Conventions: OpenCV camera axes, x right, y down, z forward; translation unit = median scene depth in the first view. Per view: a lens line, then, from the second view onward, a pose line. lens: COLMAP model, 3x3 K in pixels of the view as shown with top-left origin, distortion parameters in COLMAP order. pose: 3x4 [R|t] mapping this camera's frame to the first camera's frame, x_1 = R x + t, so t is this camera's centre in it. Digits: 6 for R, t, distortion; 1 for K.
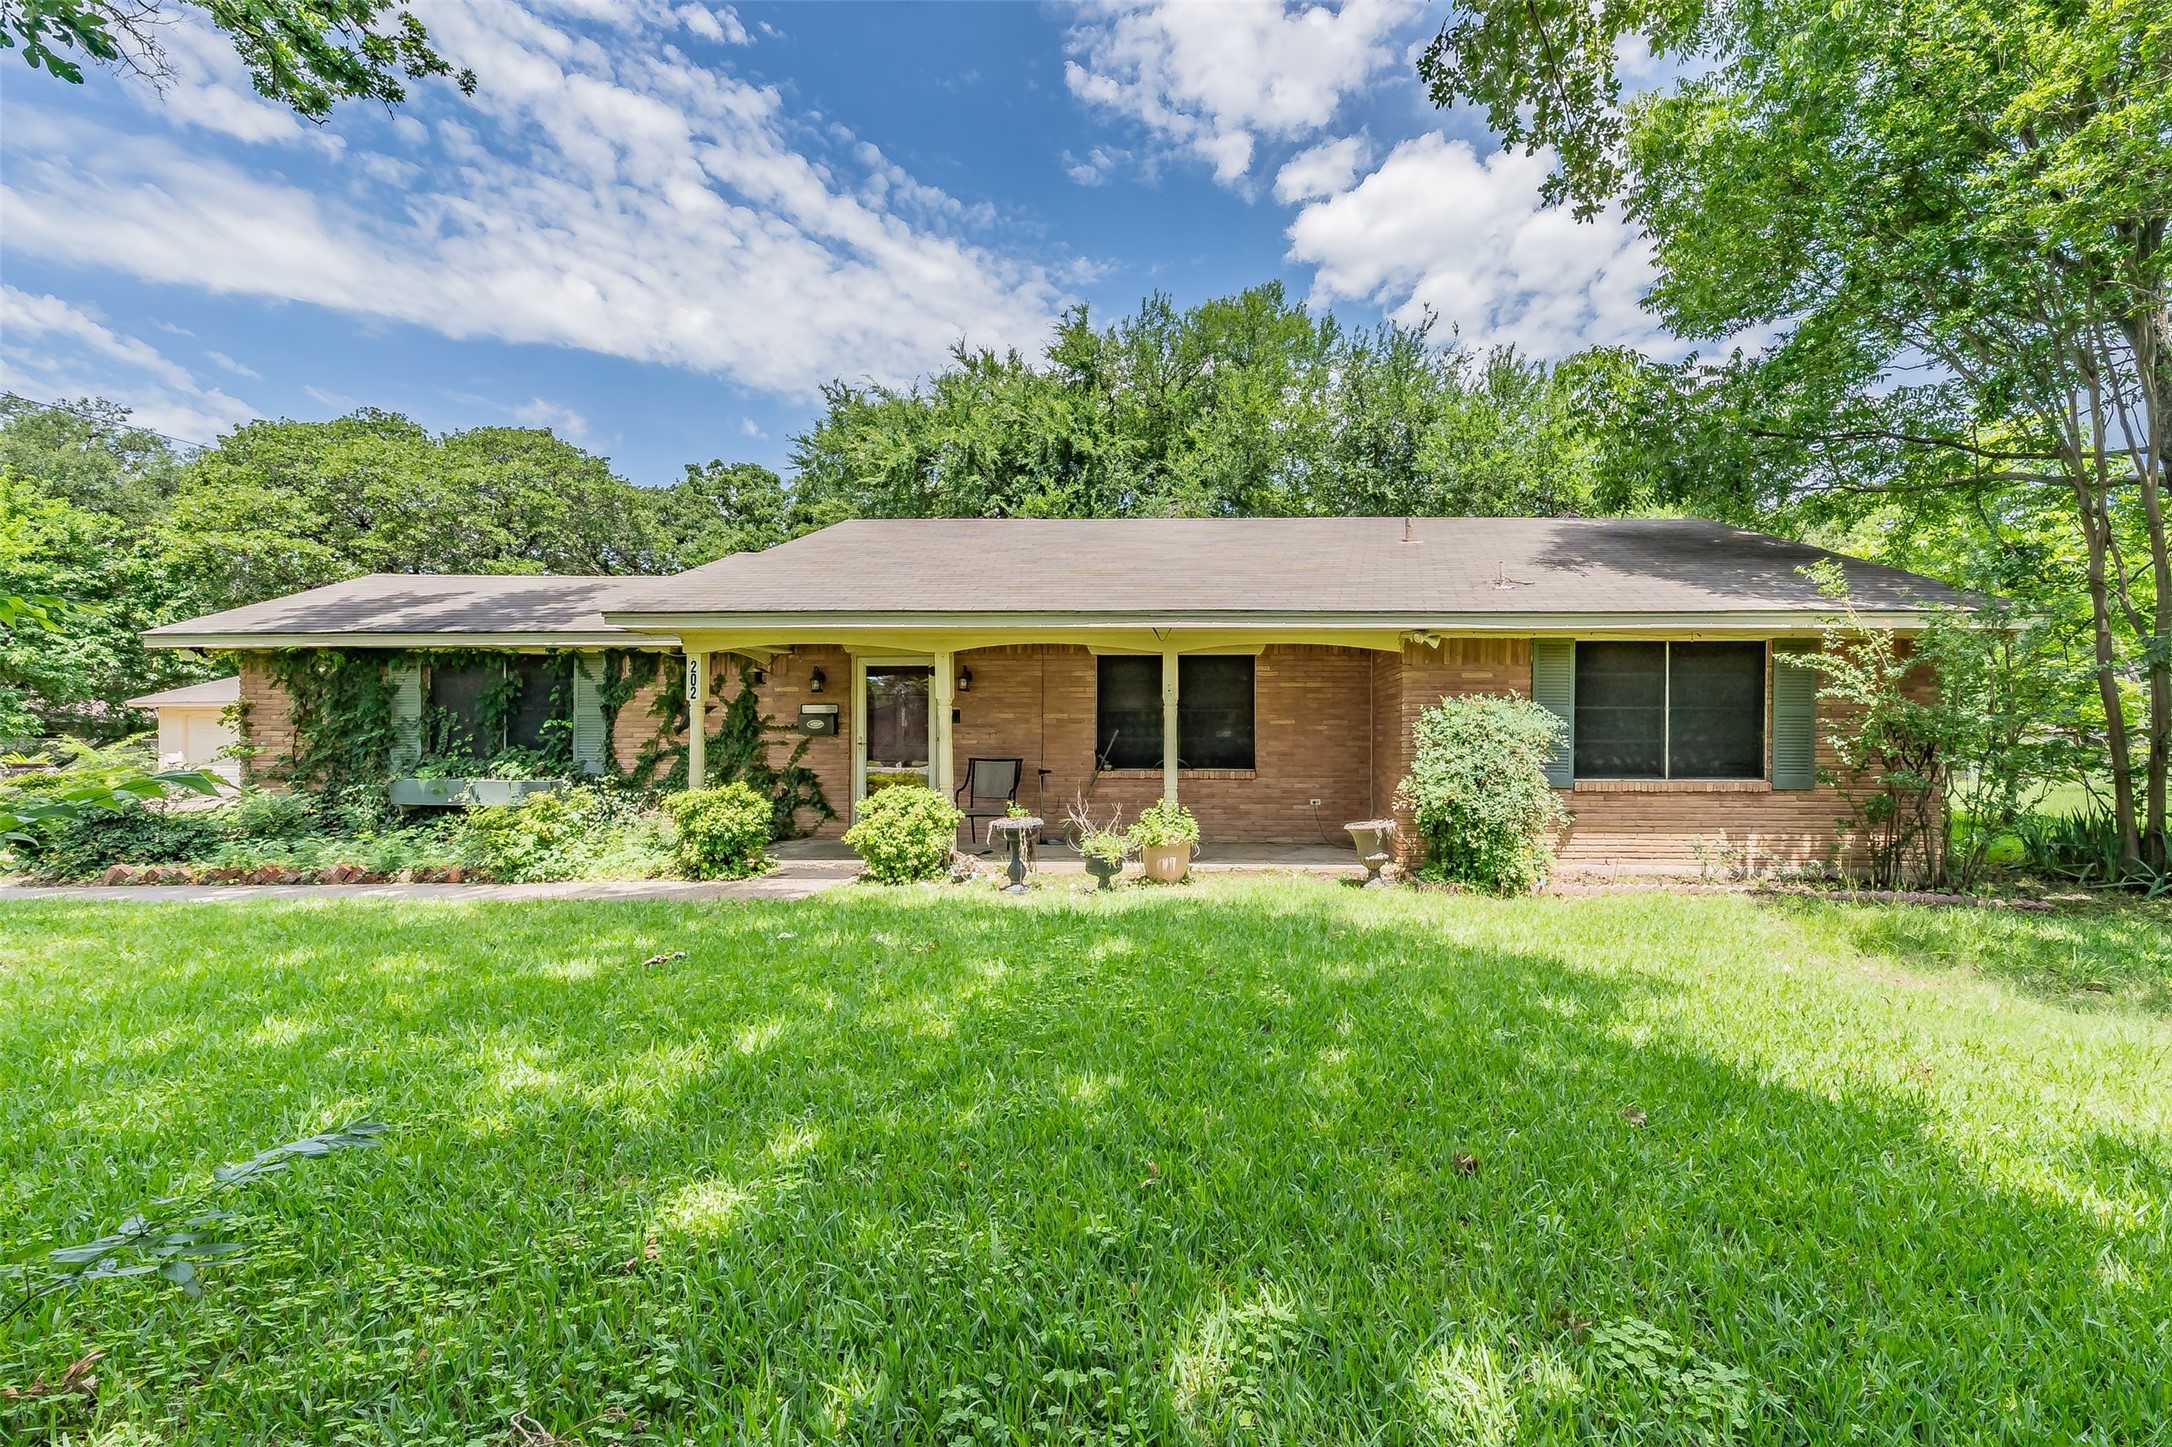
lens RADIAL K [[757.8, 0, 1078.7], [0, 757.8, 721.9], [0, 0, 1]] dist [-0.000175, 0.000104]
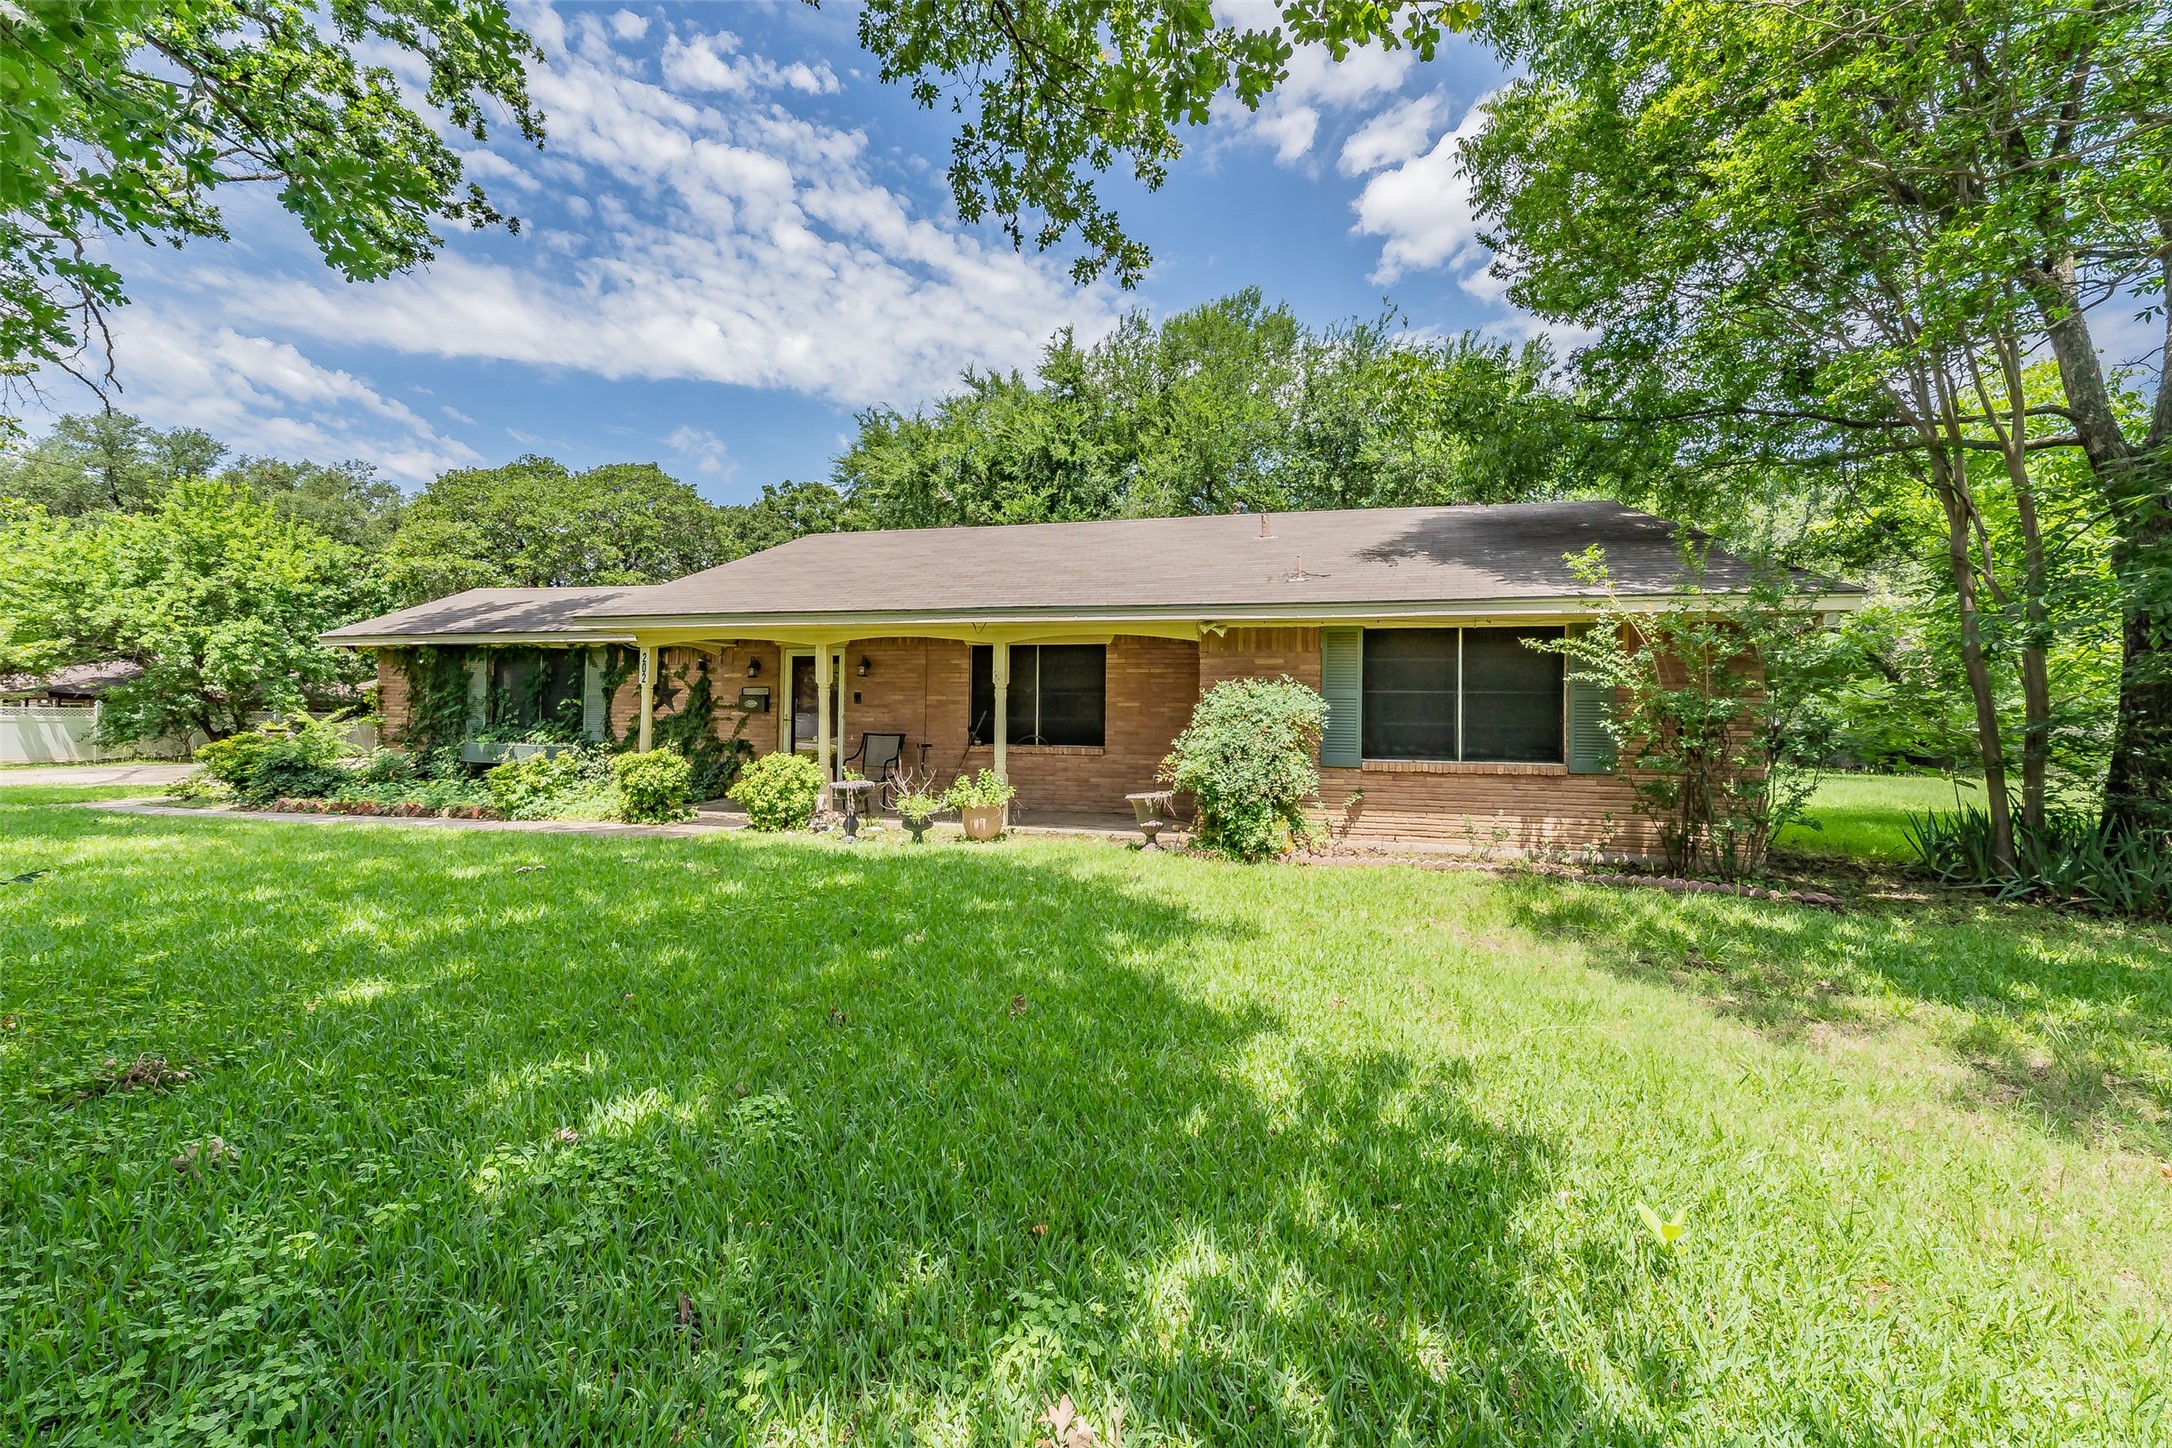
lens RADIAL K [[757.8, 0, 1096.9], [0, 757.8, 724.9], [0, 0, 1]] dist [-0.000175, 0.000104]
pose [[0.982111, 0.011579, -0.187945, 0.426921], [-0.007580, 0.999730, 0.021986, 0.005688], [0.188149, -0.020168, 0.981933, -0.095709]]
